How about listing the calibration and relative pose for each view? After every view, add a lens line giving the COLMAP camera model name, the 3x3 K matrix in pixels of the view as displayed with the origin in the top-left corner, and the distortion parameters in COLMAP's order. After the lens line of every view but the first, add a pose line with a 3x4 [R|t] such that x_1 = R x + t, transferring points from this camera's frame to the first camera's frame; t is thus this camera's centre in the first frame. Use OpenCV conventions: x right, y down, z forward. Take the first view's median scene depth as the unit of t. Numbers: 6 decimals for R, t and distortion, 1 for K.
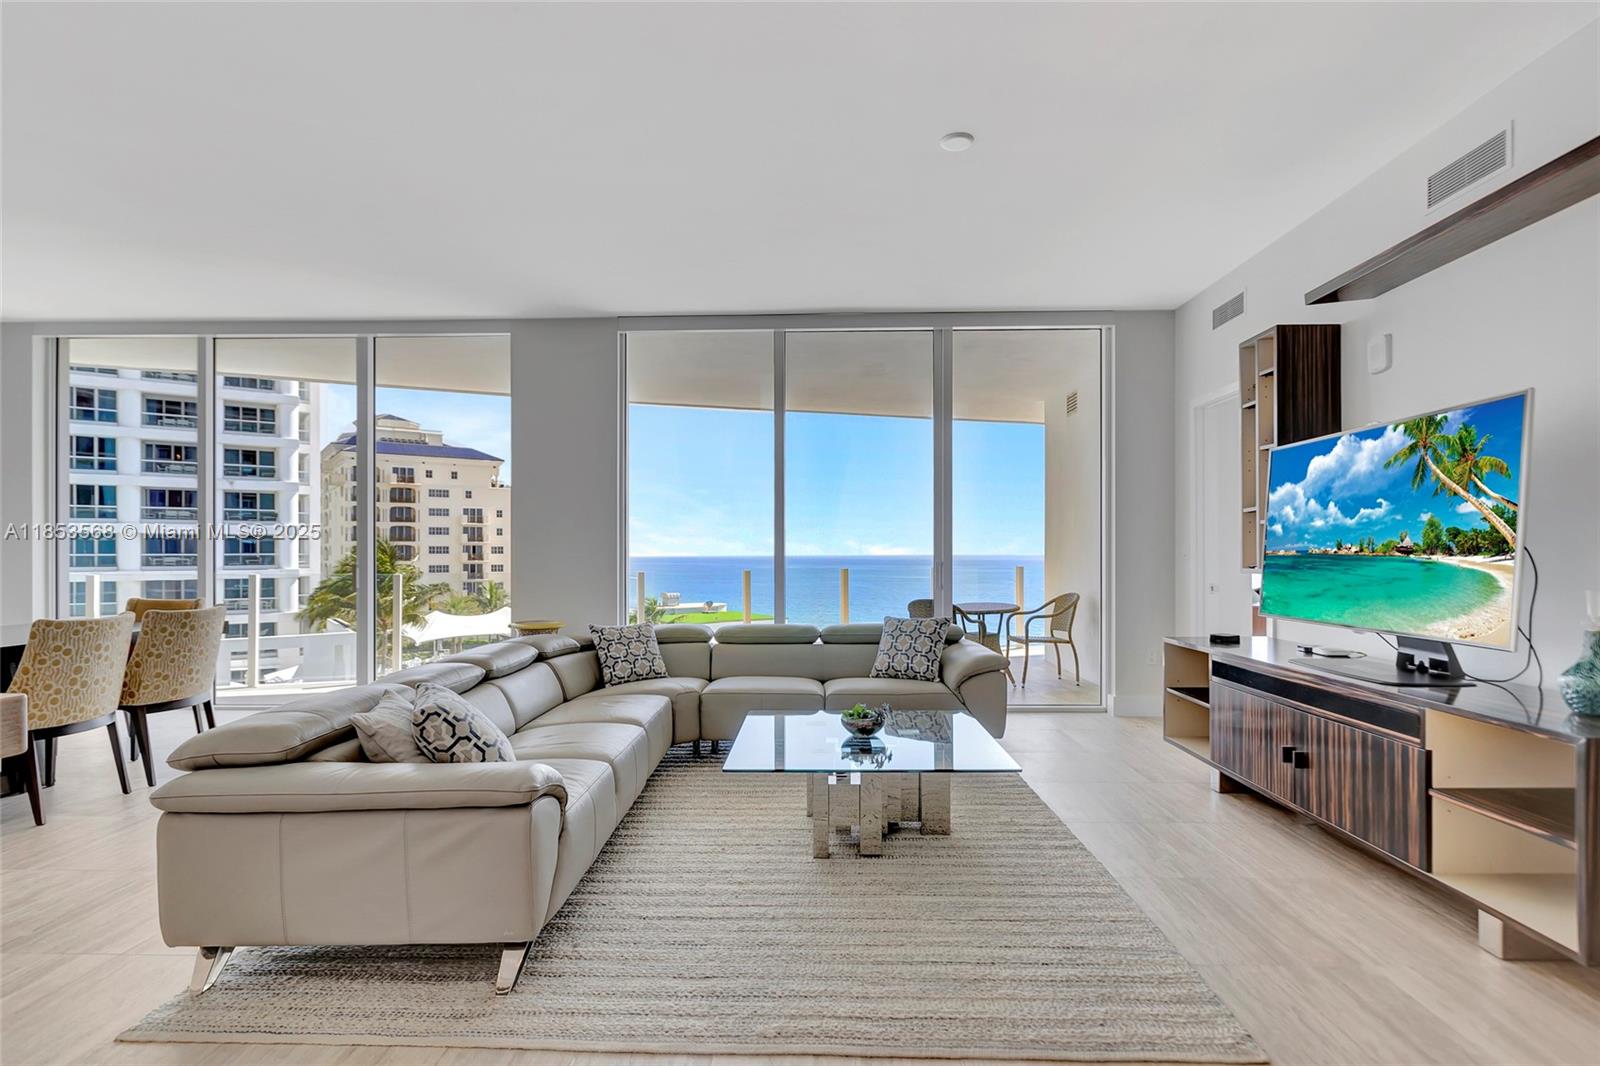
lens RADIAL K [[780.5, 0, 800.2], [0, 780.5, 549.4], [0, 0, 1]] dist [0.001810, 0.000283]
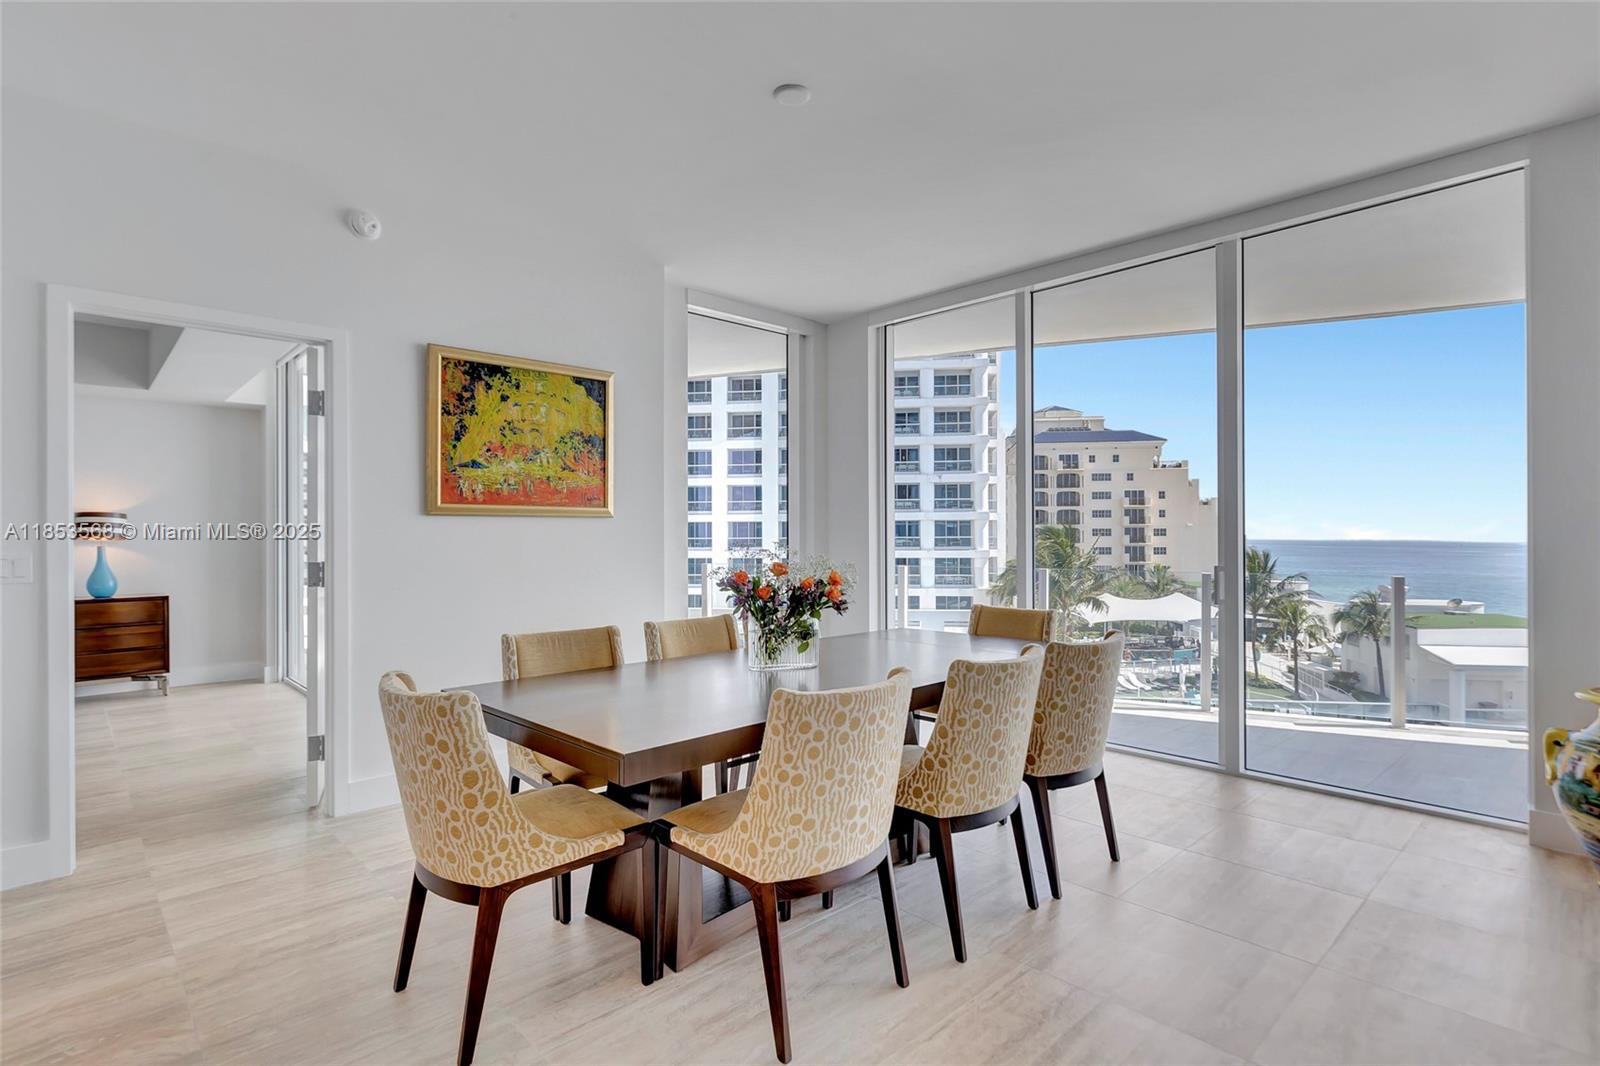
lens RADIAL K [[780.5, 0, 820.1], [0, 780.5, 534.9], [0, 0, 1]] dist [0.001810, 0.000283]
pose [[0.718333, -0.002060, -0.695696, -0.081599], [0.005370, 0.999982, 0.002584, -0.002871], [0.695678, -0.005592, 0.718332, 0.059747]]
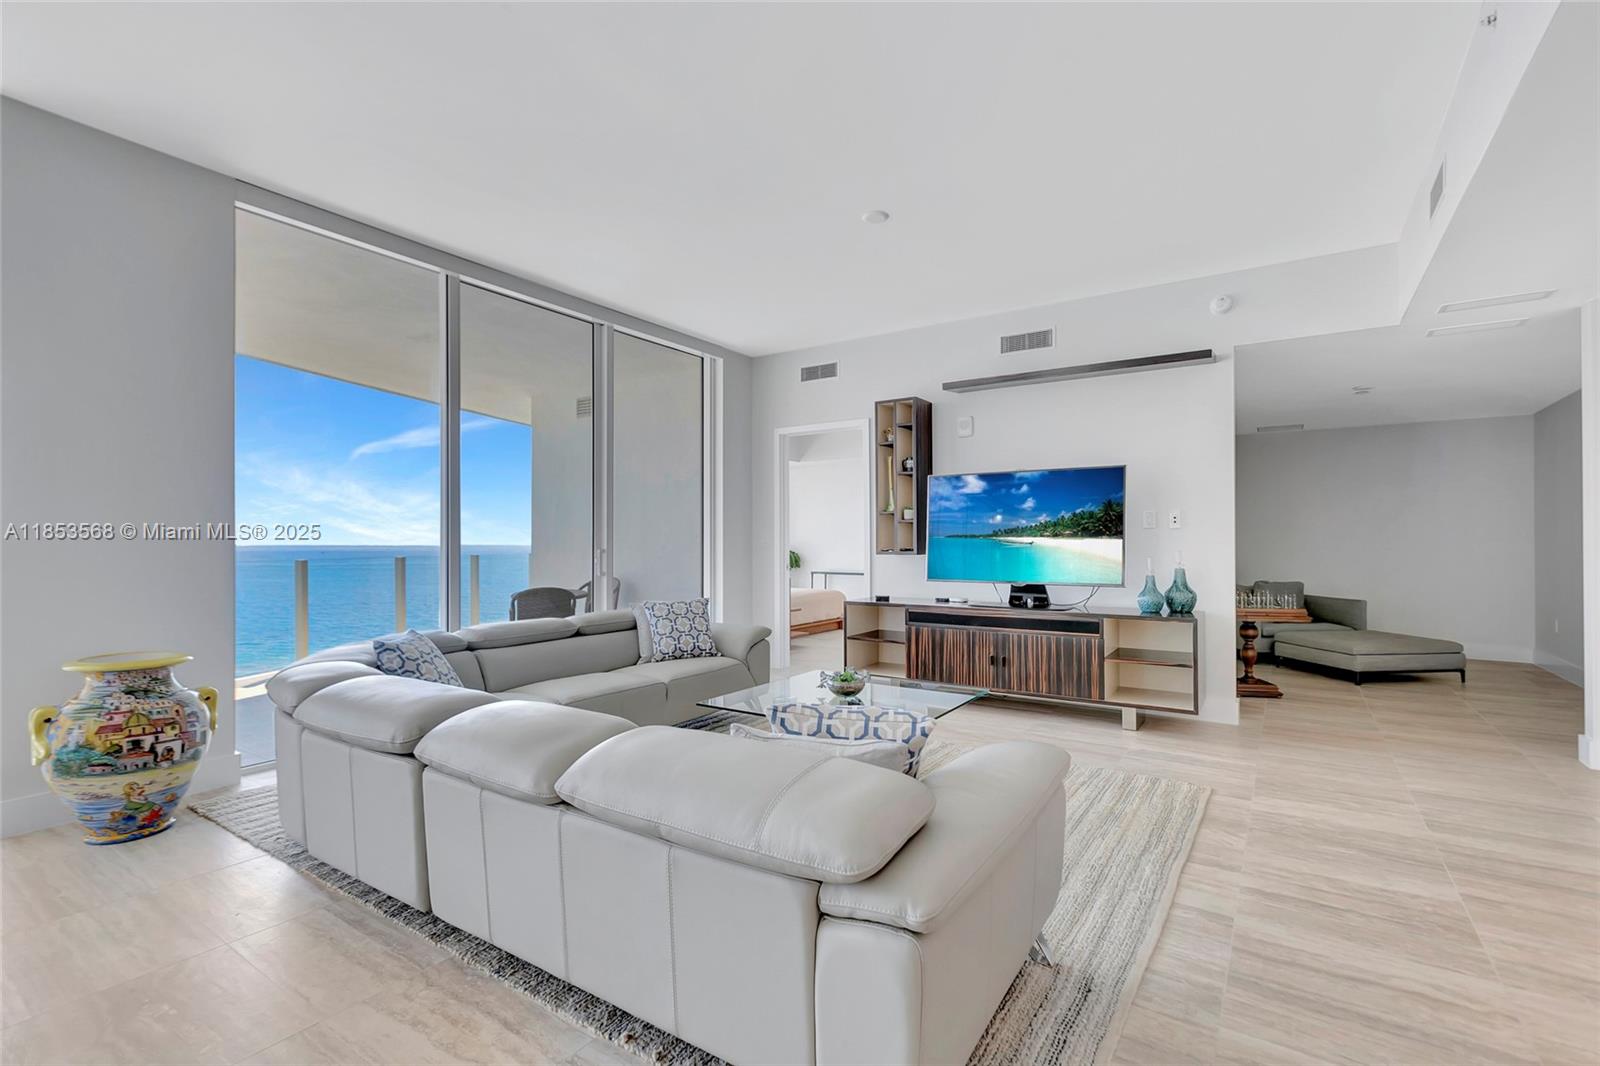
lens RADIAL K [[726.4, 0, 799.1], [0, 726.4, 533.7], [0, 0, 1]] dist [0.008005, -0.001430]
pose [[0.537999, 0.014353, 0.842824, -0.116829], [-0.005826, 0.999894, -0.013309, 0.001791], [-0.842926, 0.002250, 0.538025, 0.065017]]
